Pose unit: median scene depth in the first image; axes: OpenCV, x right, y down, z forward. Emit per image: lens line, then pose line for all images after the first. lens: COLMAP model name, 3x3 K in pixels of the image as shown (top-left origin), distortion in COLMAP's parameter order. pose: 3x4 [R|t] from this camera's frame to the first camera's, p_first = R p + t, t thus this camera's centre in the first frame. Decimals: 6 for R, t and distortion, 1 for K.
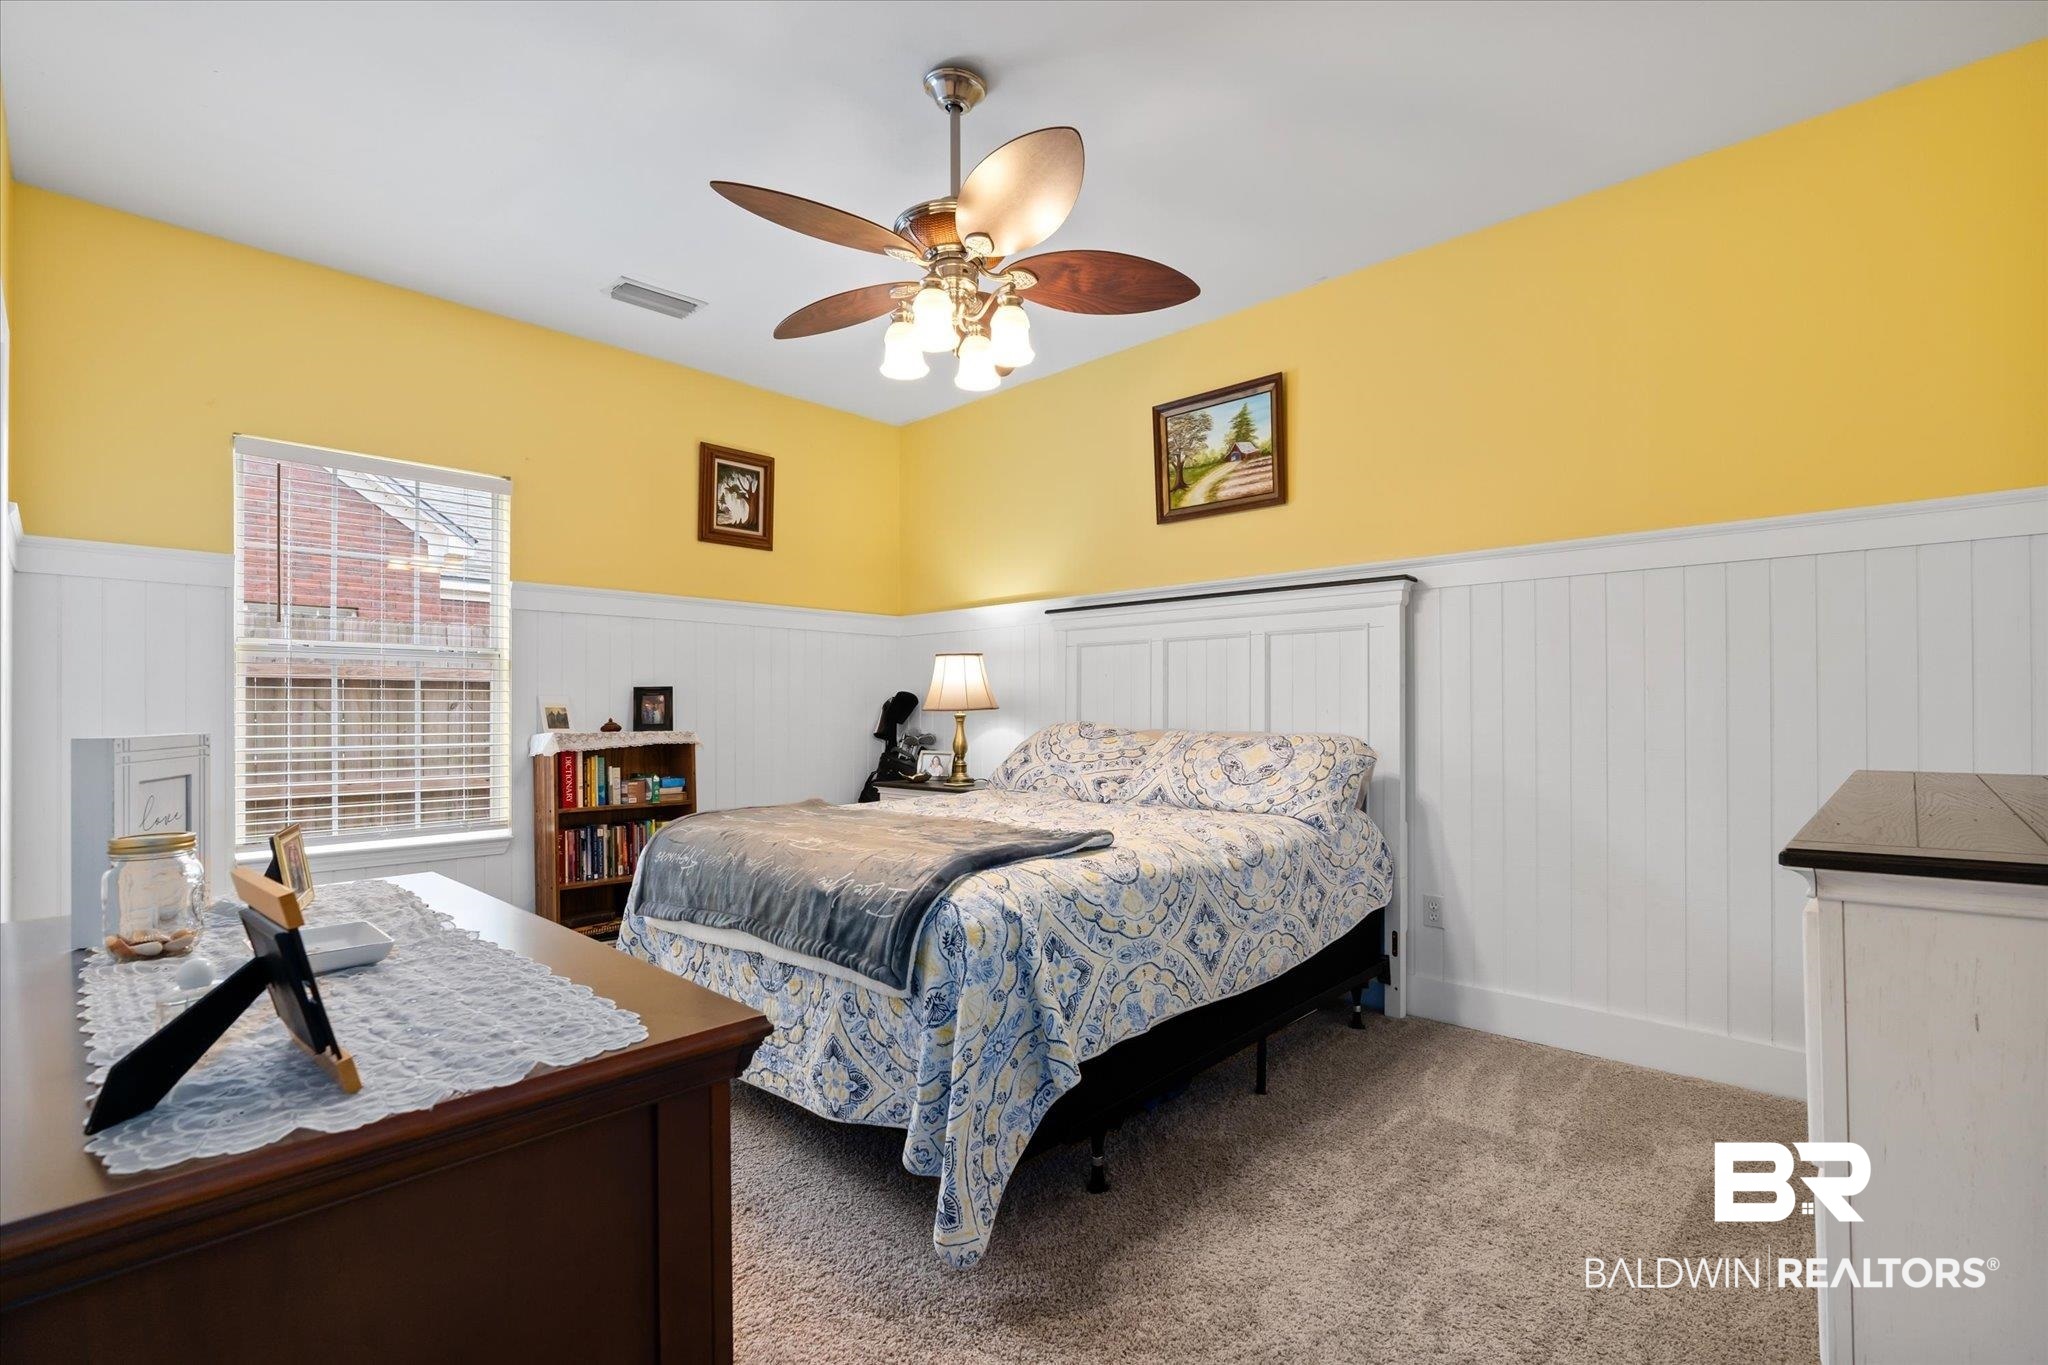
lens RADIAL K [[934.1, 0, 1021.5], [0, 934.1, 672.7], [0, 0, 1]] dist [-0.001966, 0.000194]
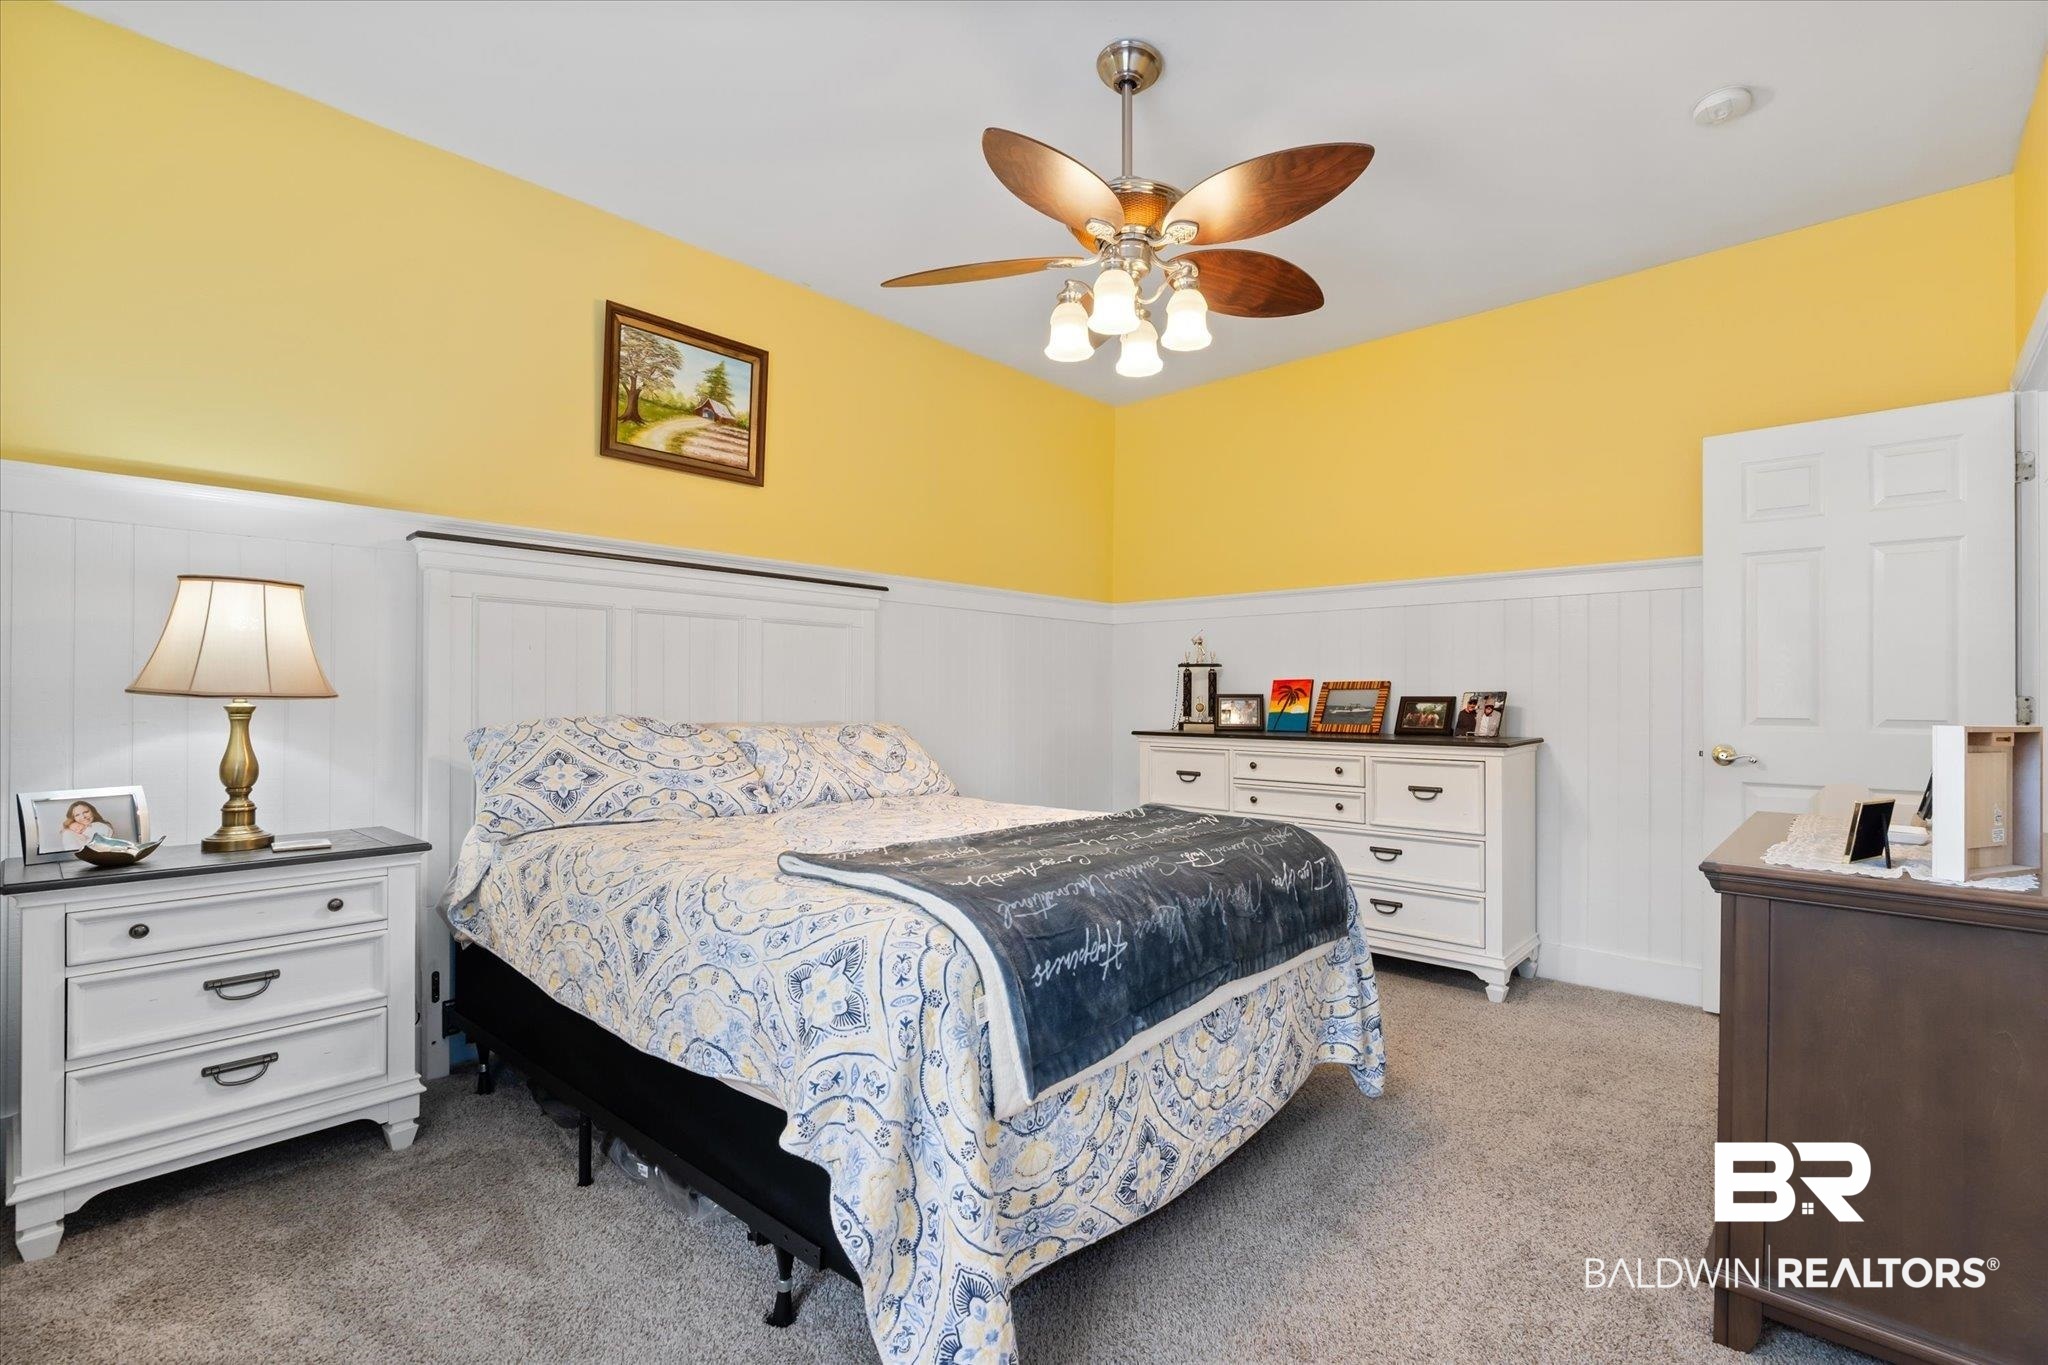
lens RADIAL K [[934.1, 0, 1021.5], [0, 934.1, 672.7], [0, 0, 1]] dist [-0.001966, 0.000194]
pose [[-0.014200, 0.040359, 0.999084, -0.640496], [-0.037583, 0.998457, -0.040868, 0.037387], [-0.999193, -0.038129, -0.012661, 0.698446]]
